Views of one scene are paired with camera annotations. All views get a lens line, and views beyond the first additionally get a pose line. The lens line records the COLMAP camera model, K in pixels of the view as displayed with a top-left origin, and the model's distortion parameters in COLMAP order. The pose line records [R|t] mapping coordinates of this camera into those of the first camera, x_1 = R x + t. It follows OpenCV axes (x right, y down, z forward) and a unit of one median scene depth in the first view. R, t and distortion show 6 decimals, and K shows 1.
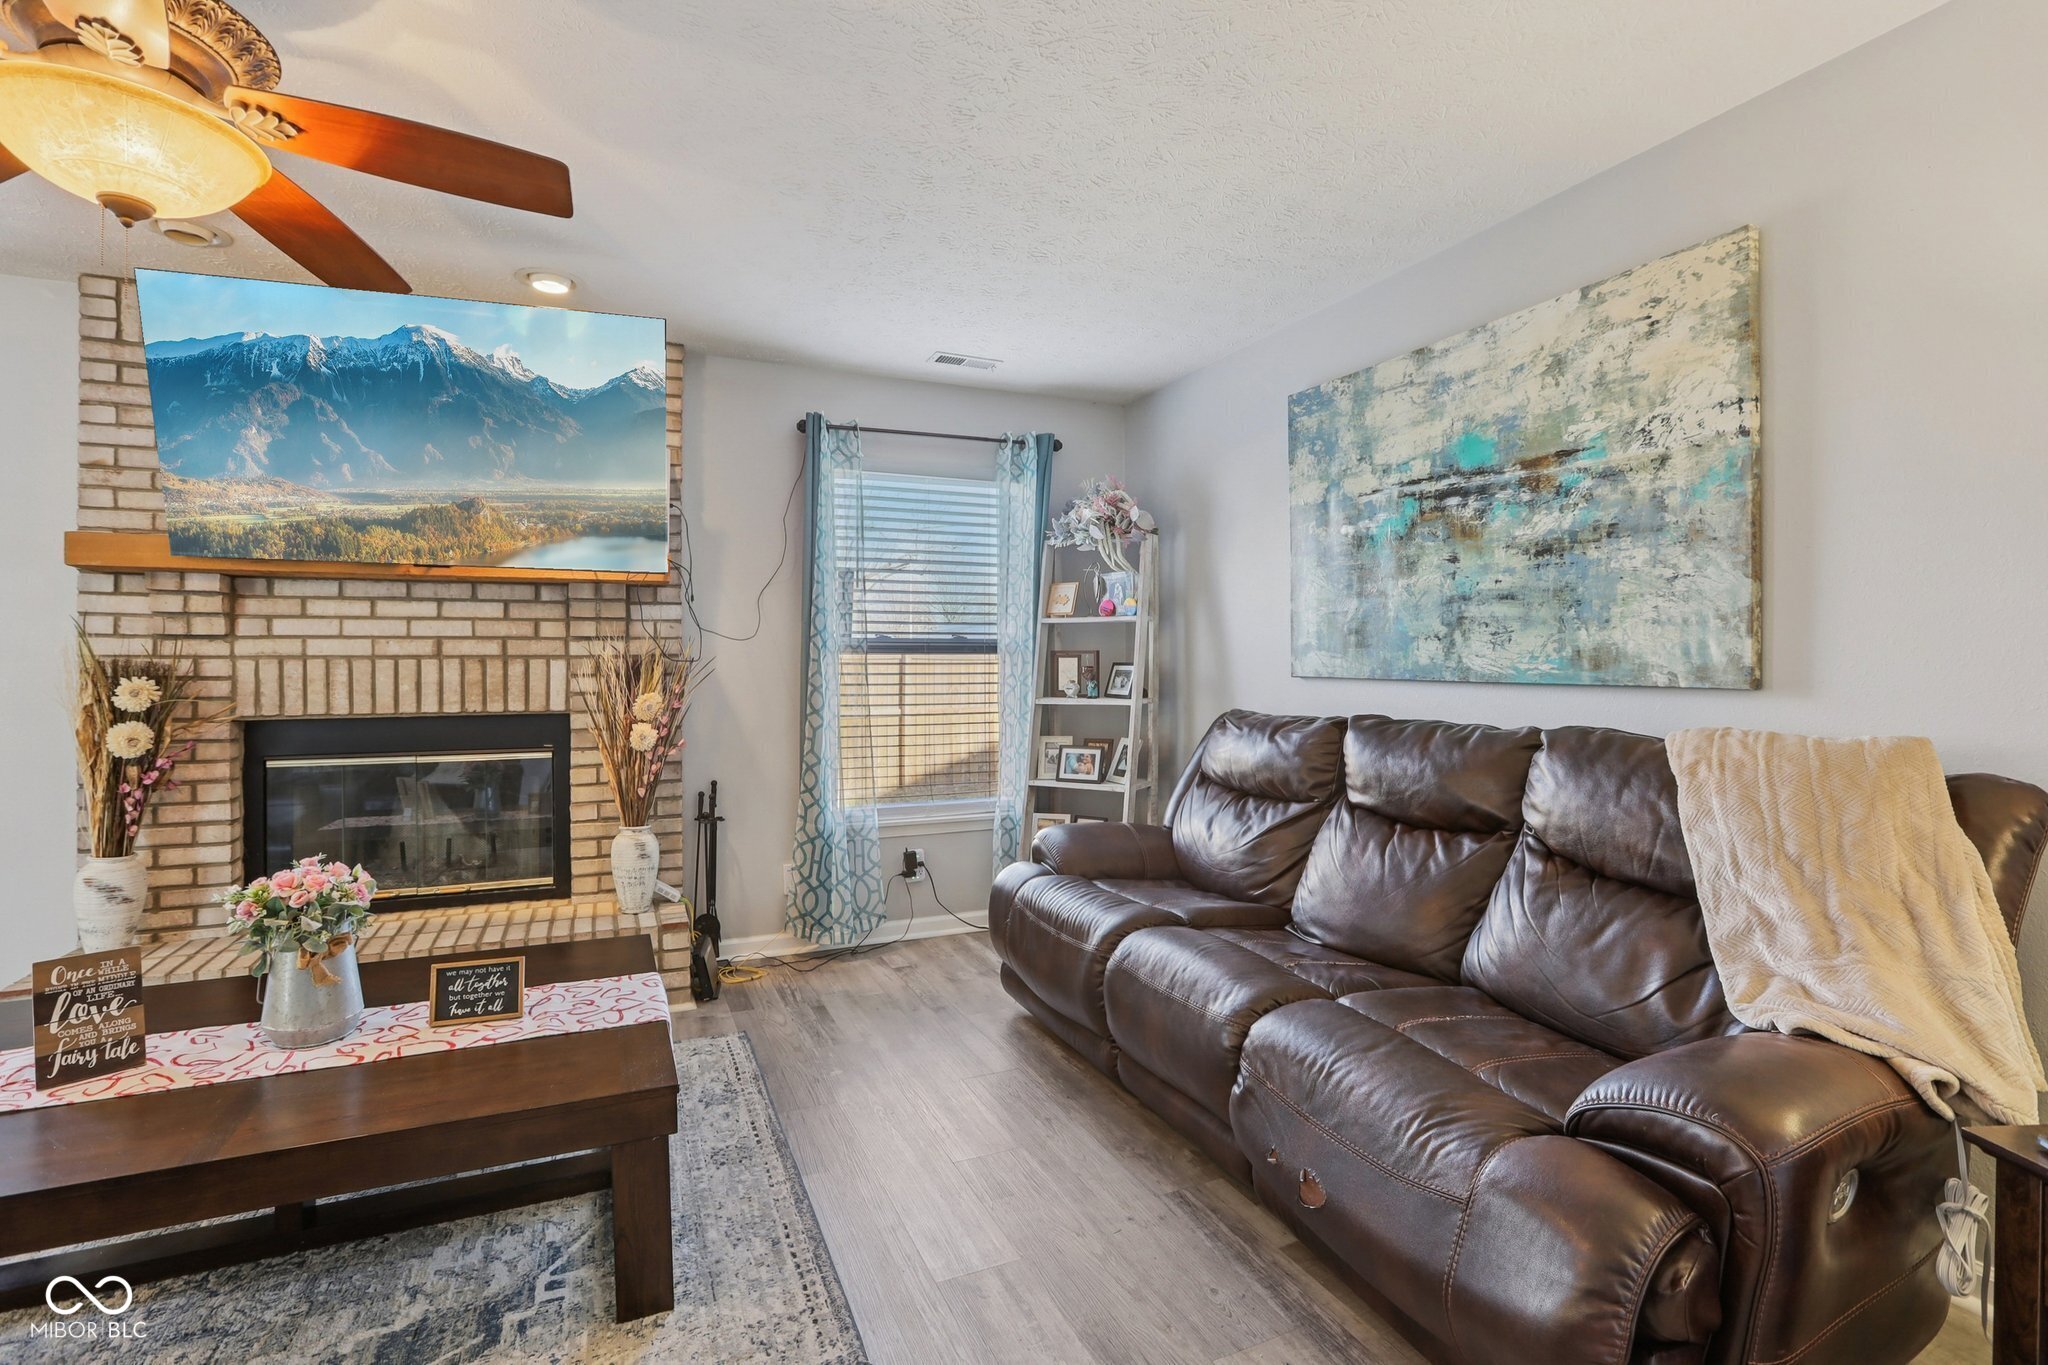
lens RADIAL K [[938.5, 0, 1025.5], [0, 938.5, 659.2], [0, 0, 1]] dist [-0.048479, 0.022879]
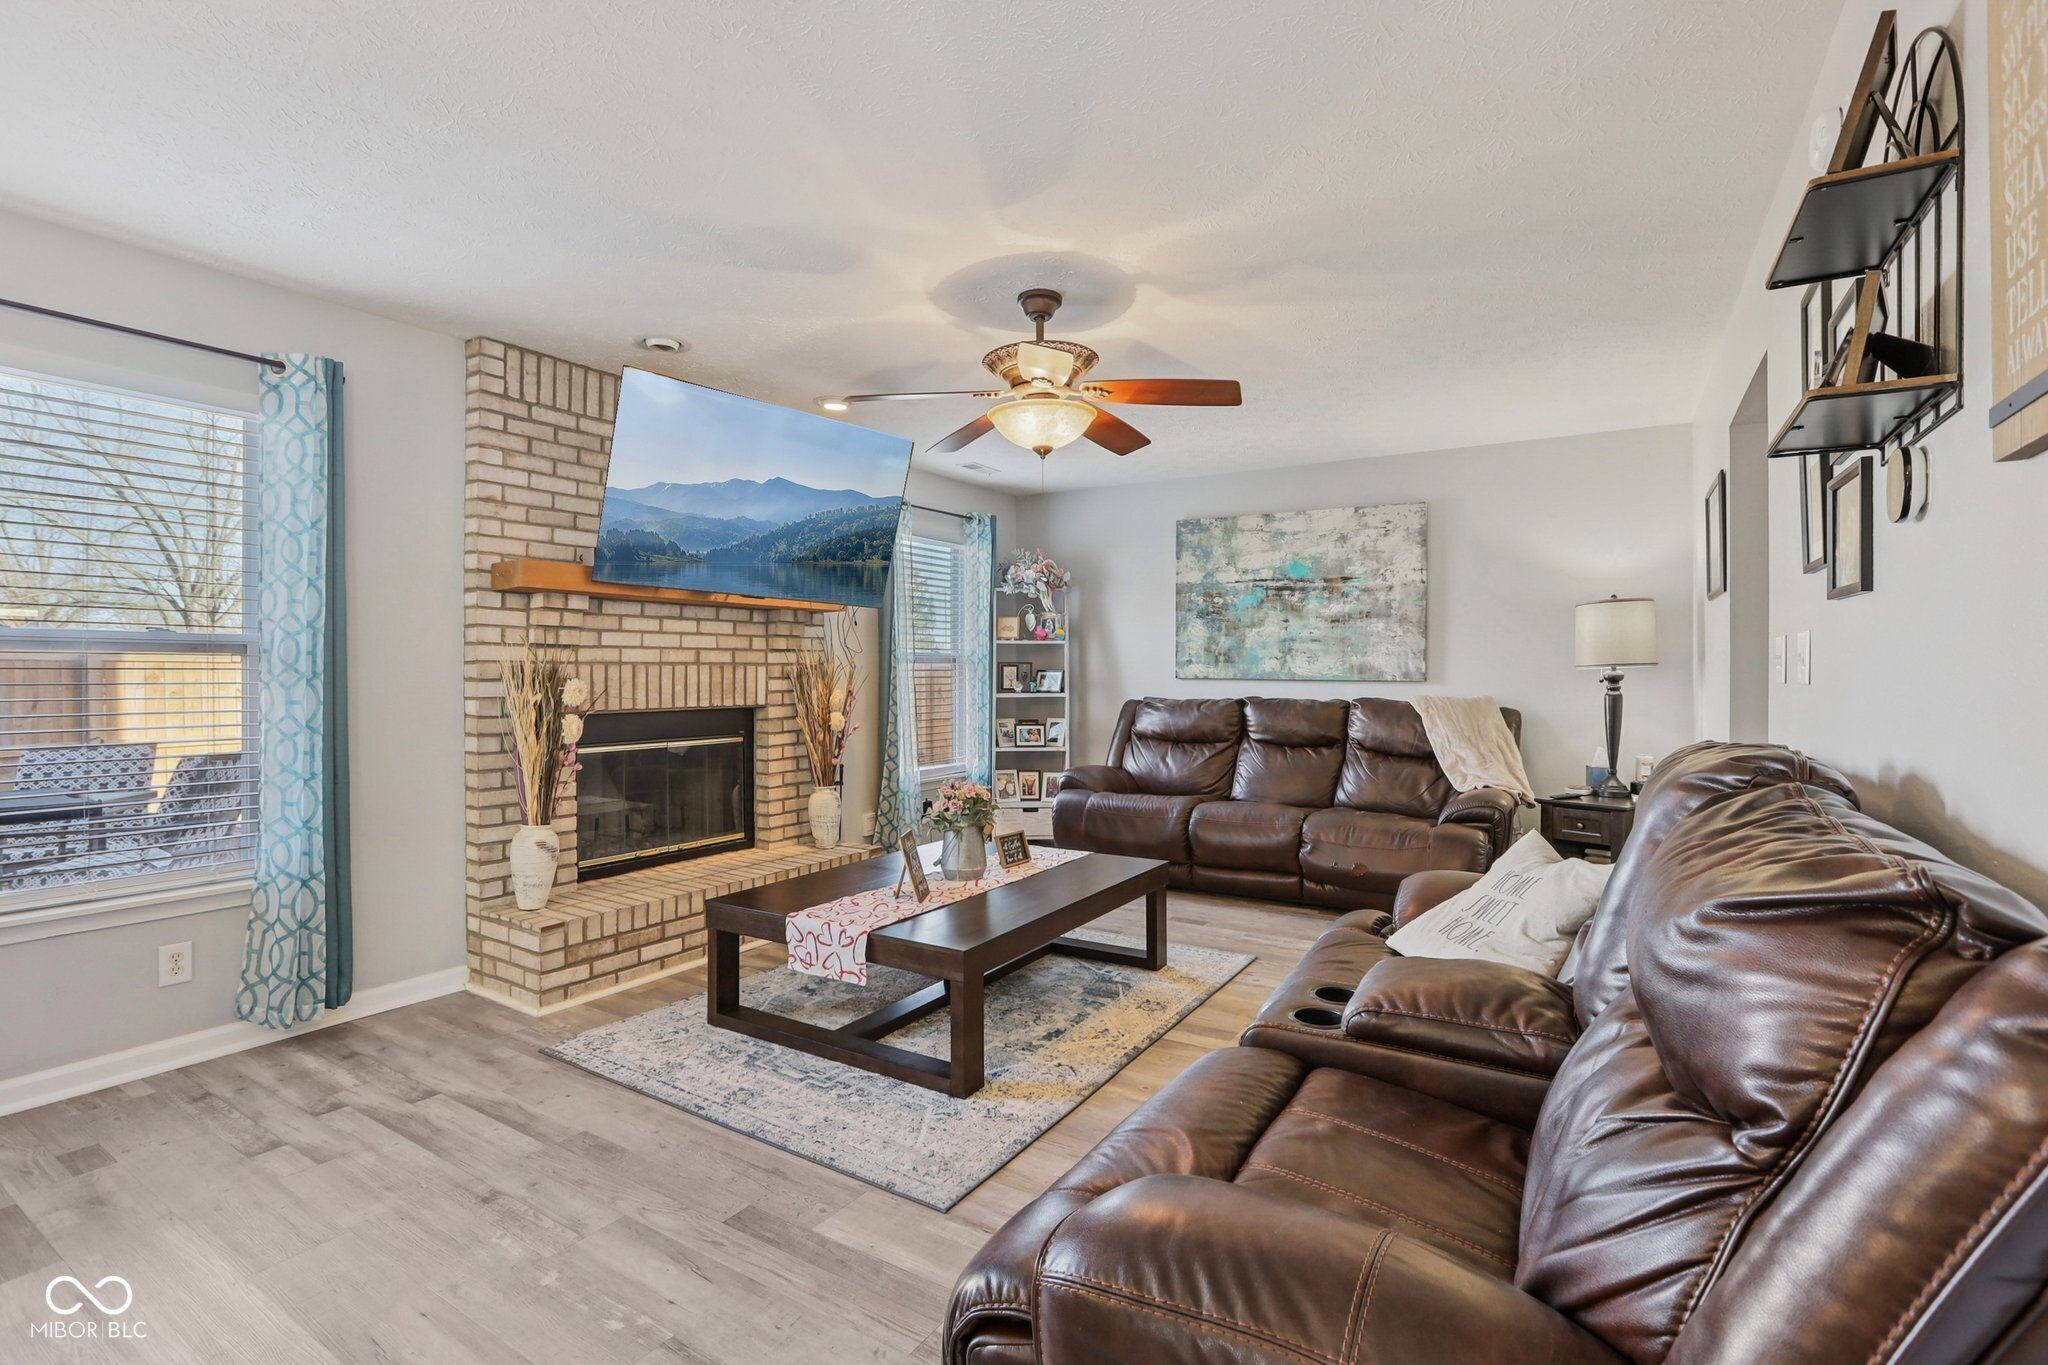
lens RADIAL K [[943.6, 0, 1030.8], [0, 943.6, 670.2], [0, 0, 1]] dist [-0.051145, 0.024973]
pose [[0.826518, 0.003543, 0.562899, -1.156671], [-0.005386, 0.999984, 0.001614, 0.002270], [-0.562885, -0.004366, 0.826524, -0.399892]]
